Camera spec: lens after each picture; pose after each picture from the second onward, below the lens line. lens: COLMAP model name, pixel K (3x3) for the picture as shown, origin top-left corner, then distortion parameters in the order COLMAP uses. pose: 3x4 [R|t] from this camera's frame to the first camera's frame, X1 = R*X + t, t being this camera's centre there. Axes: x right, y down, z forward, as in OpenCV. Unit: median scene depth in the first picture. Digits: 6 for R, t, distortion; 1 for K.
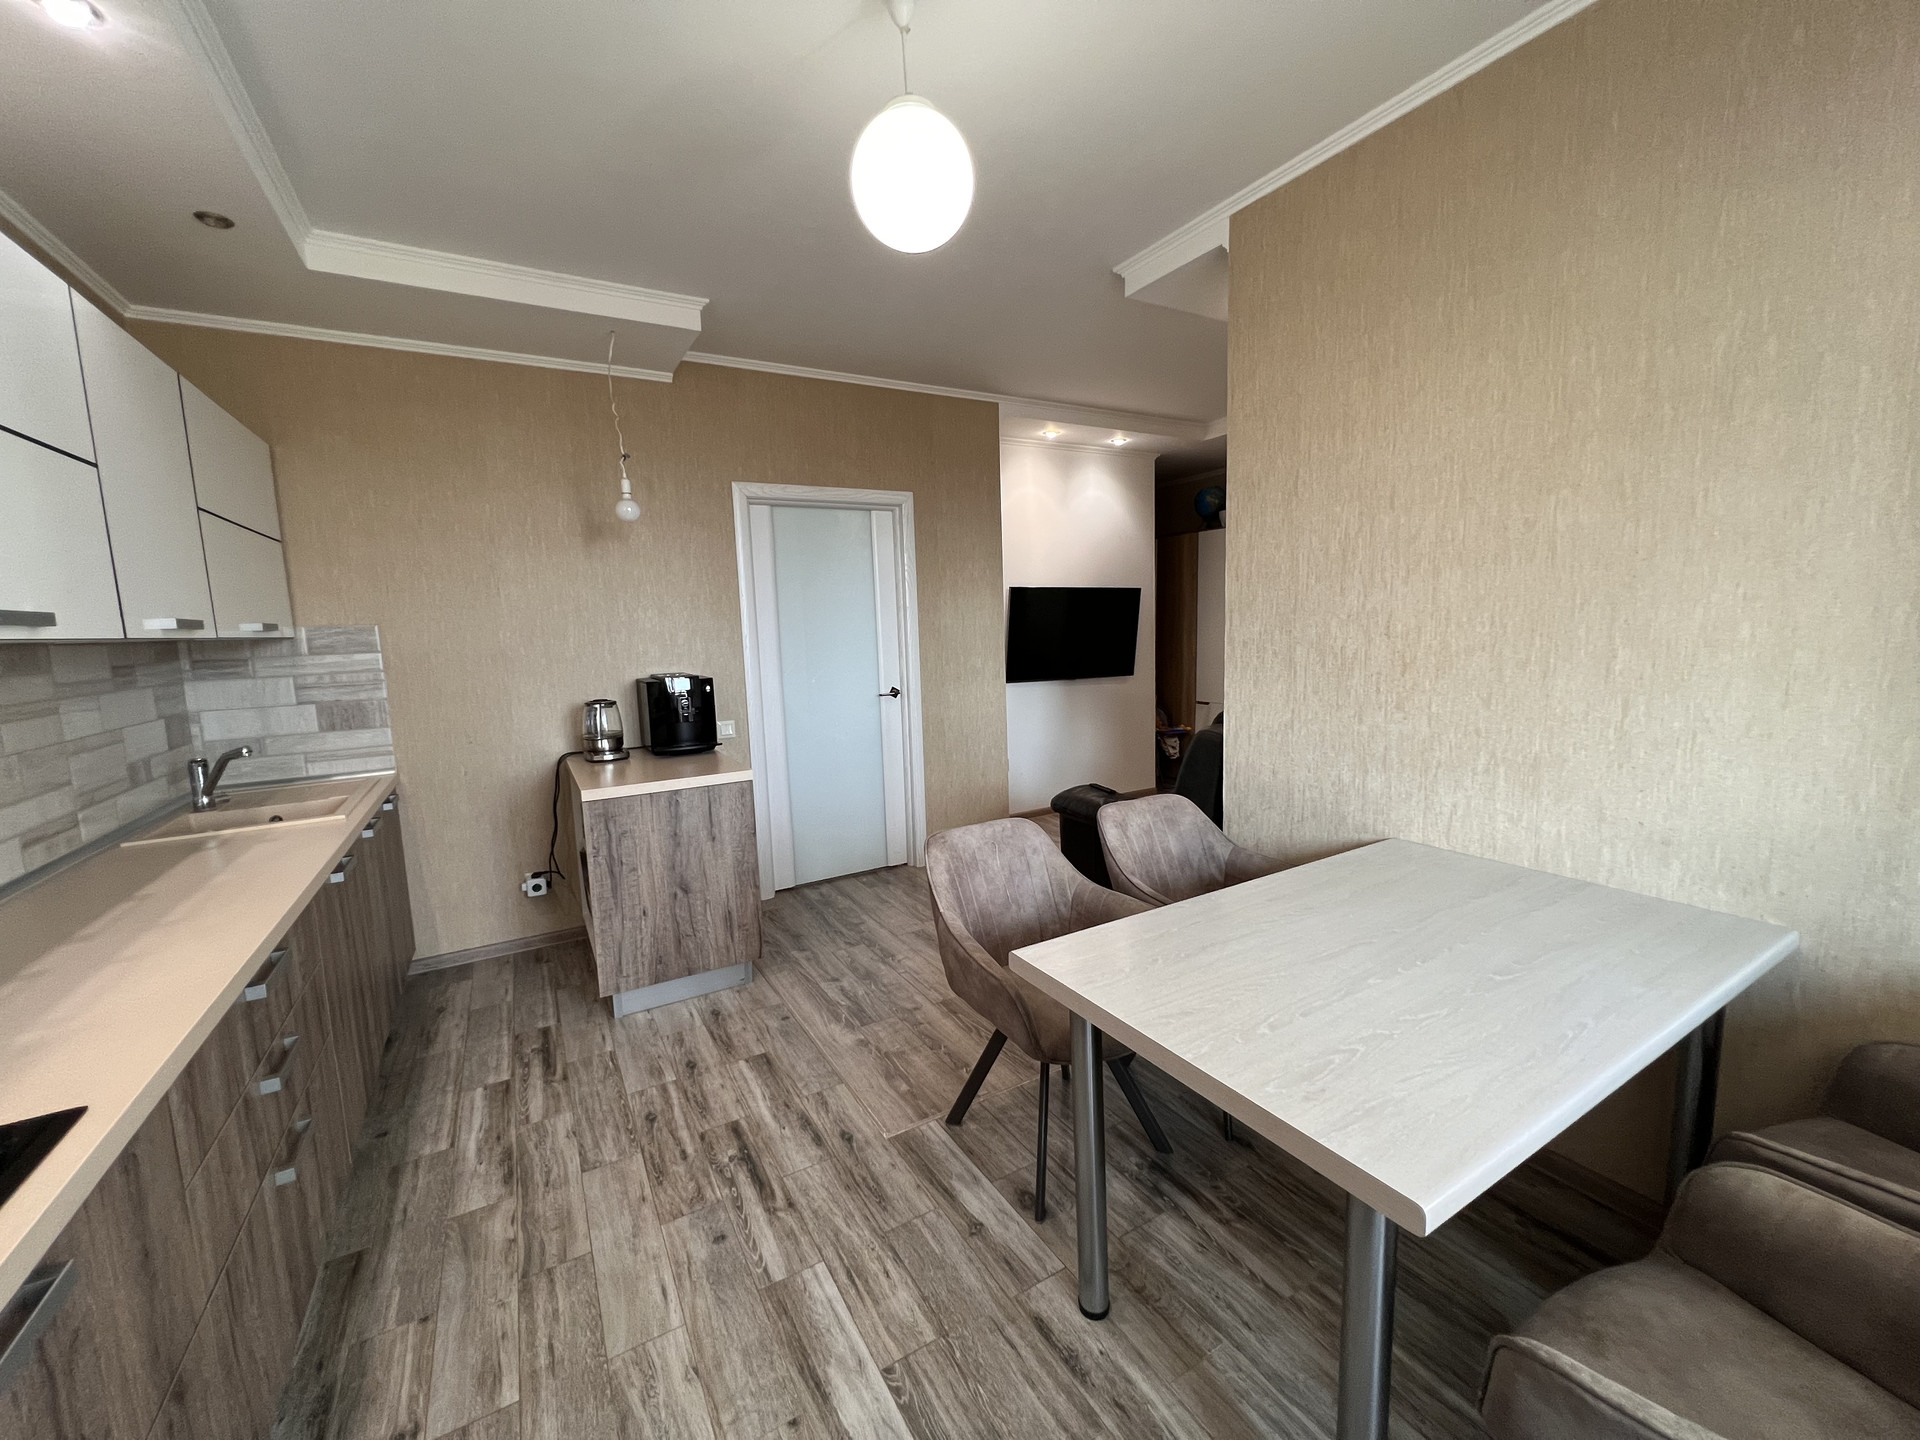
lens RADIAL K [[767.8, 0, 956.1], [0, 767.8, 715.0], [0, 0, 1]] dist [0.000124, -0.000072]
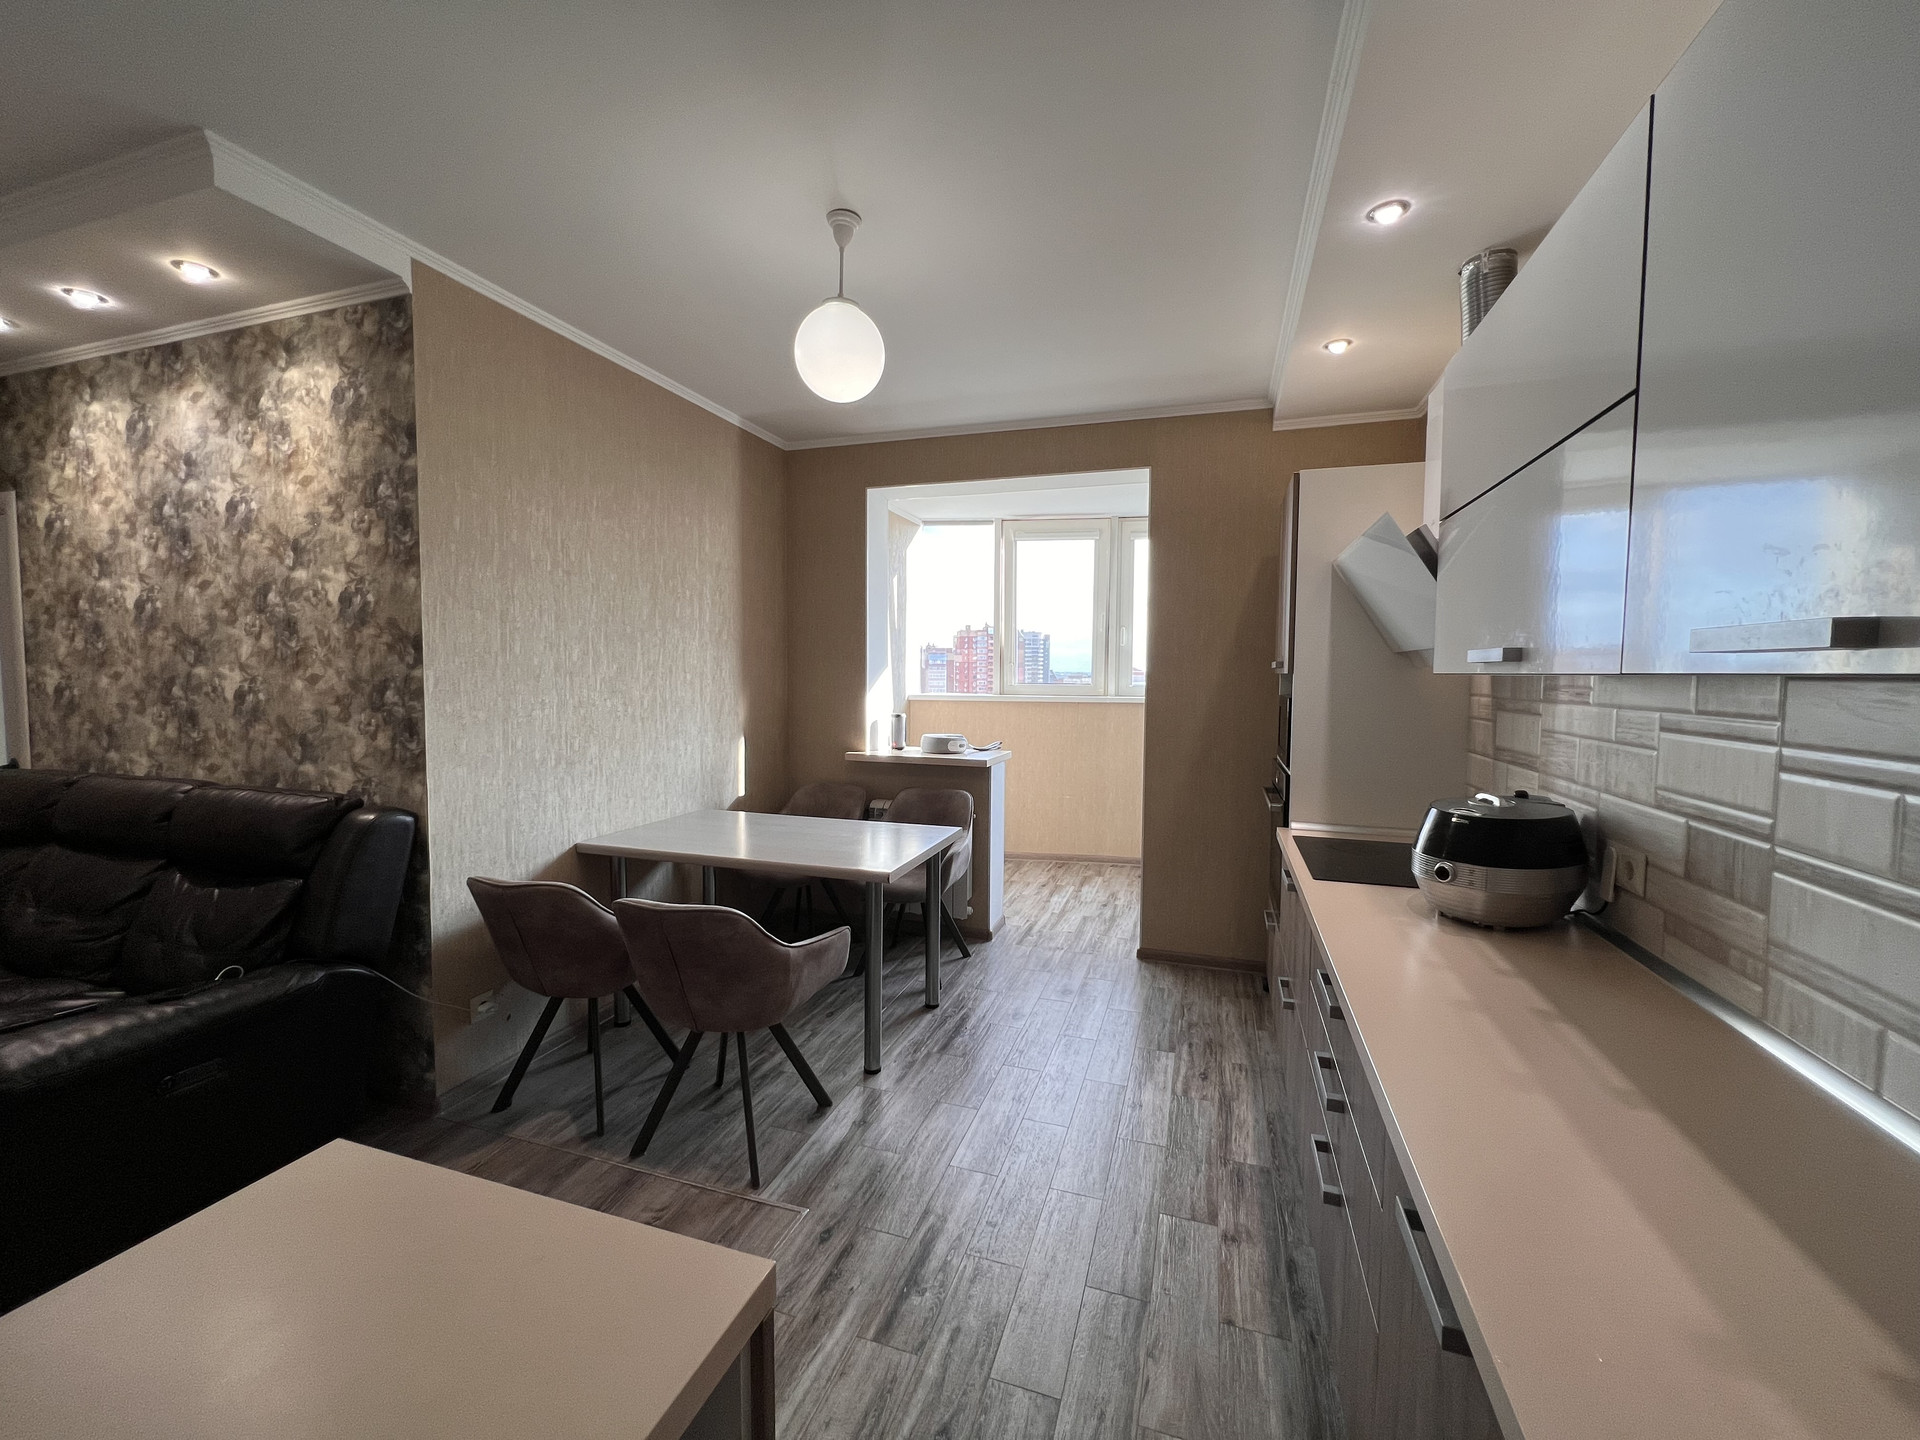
lens RADIAL K [[767.8, 0, 955.9], [0, 767.8, 715.3], [0, 0, 1]] dist [0.000124, -0.000072]
pose [[-0.659780, -0.013275, 0.751342, -0.862689], [0.105556, 0.988294, 0.110154, -0.137386], [-0.744008, 0.151986, -0.650655, 1.295426]]
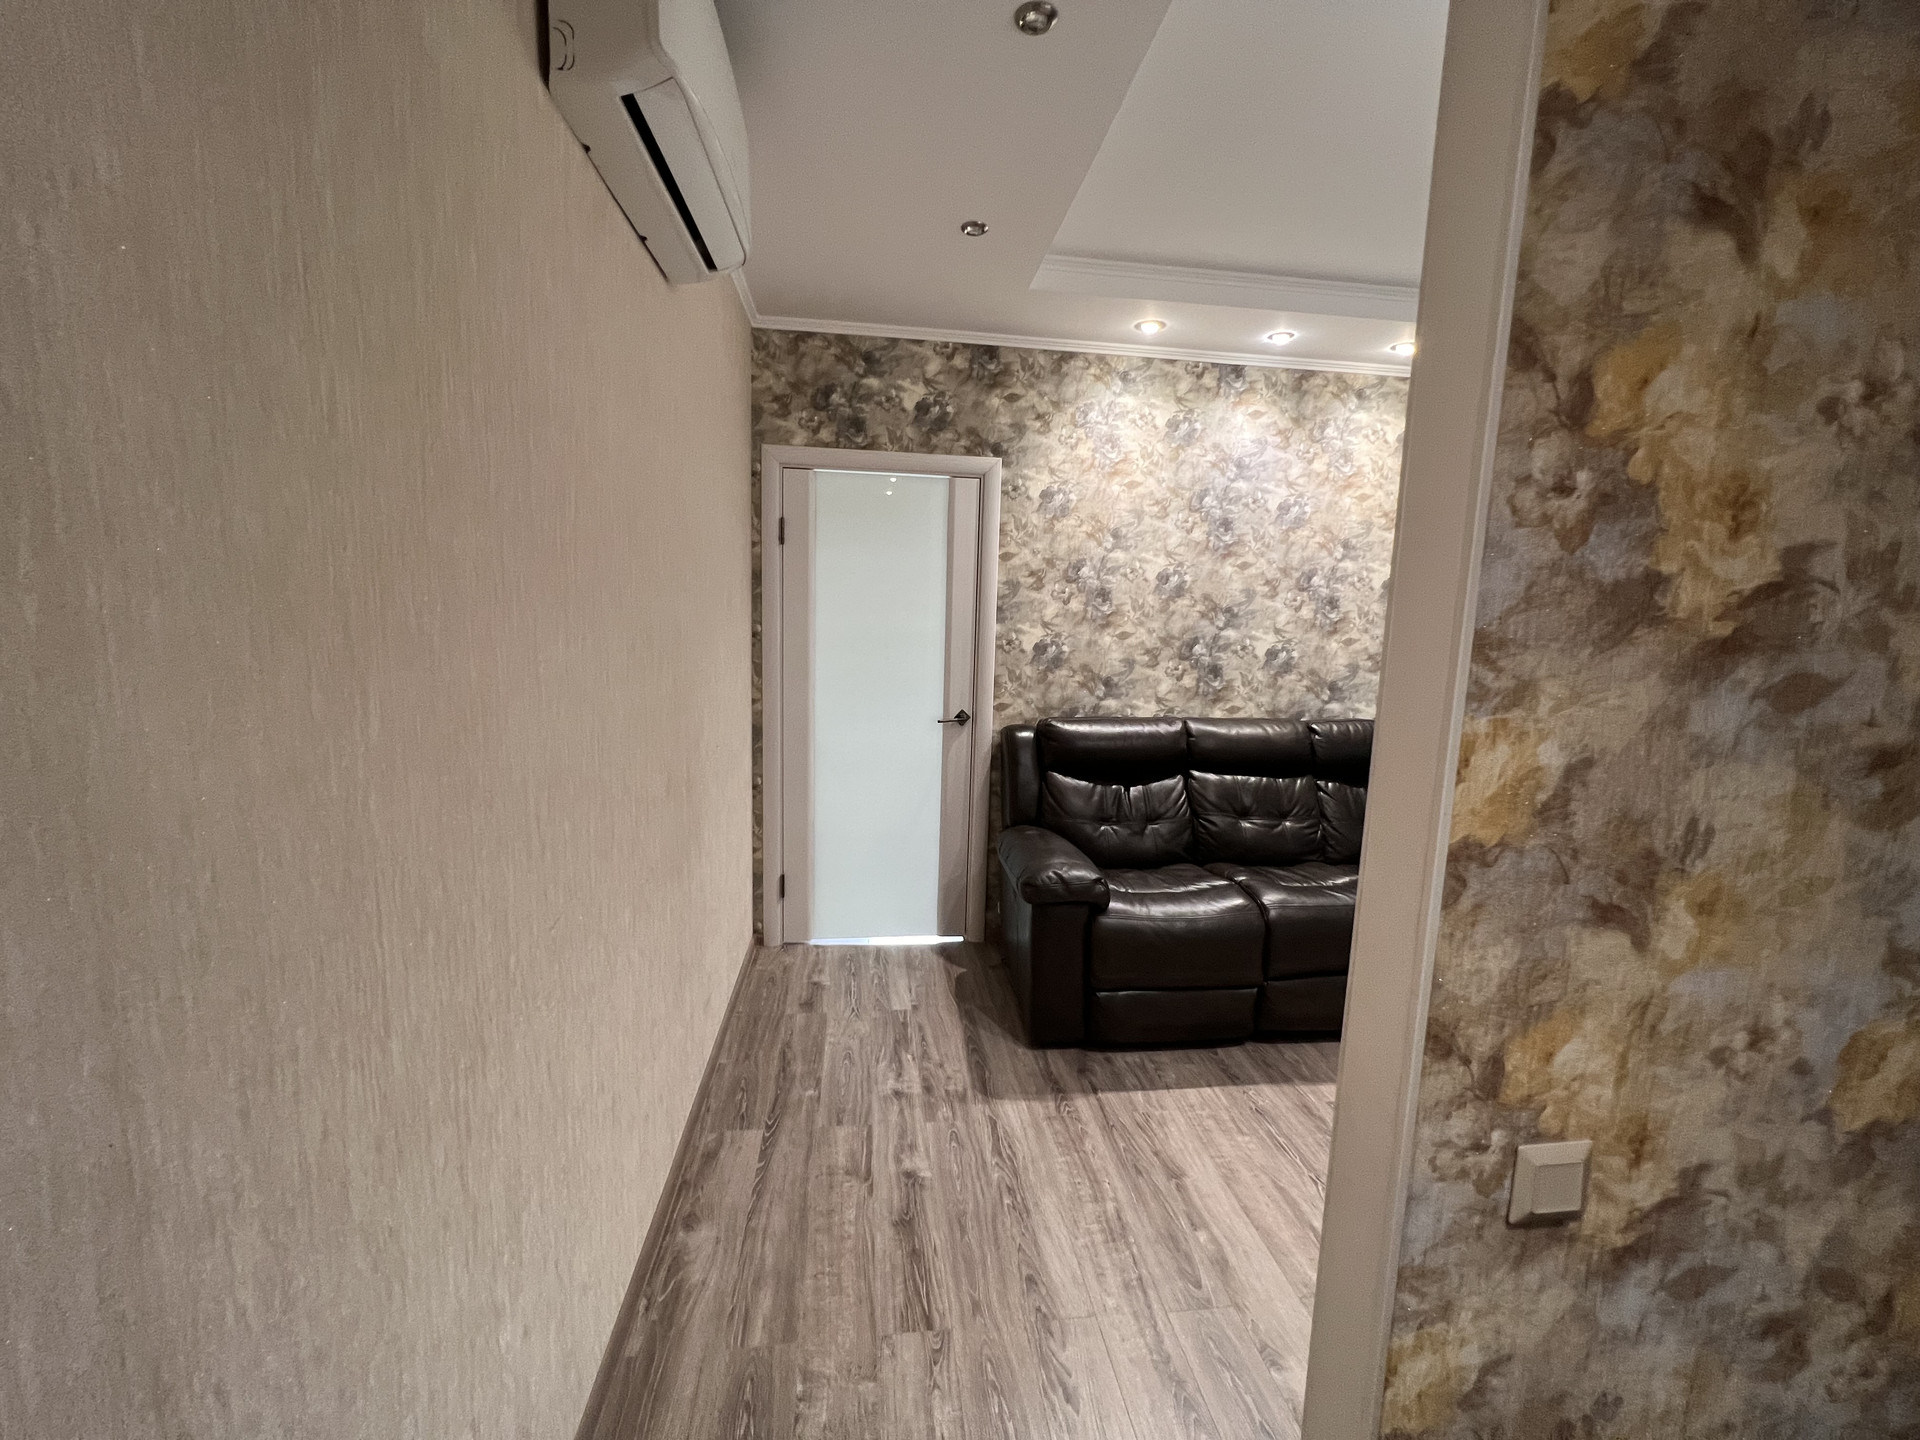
lens RADIAL K [[767.8, 0, 959.8], [0, 767.8, 715.9], [0, 0, 1]] dist [0.000124, -0.000072]
pose [[-0.920425, -0.046084, 0.388194, 0.707591], [0.047849, 0.972279, 0.228877, -0.411979], [-0.387980, 0.229239, -0.892704, 2.978885]]
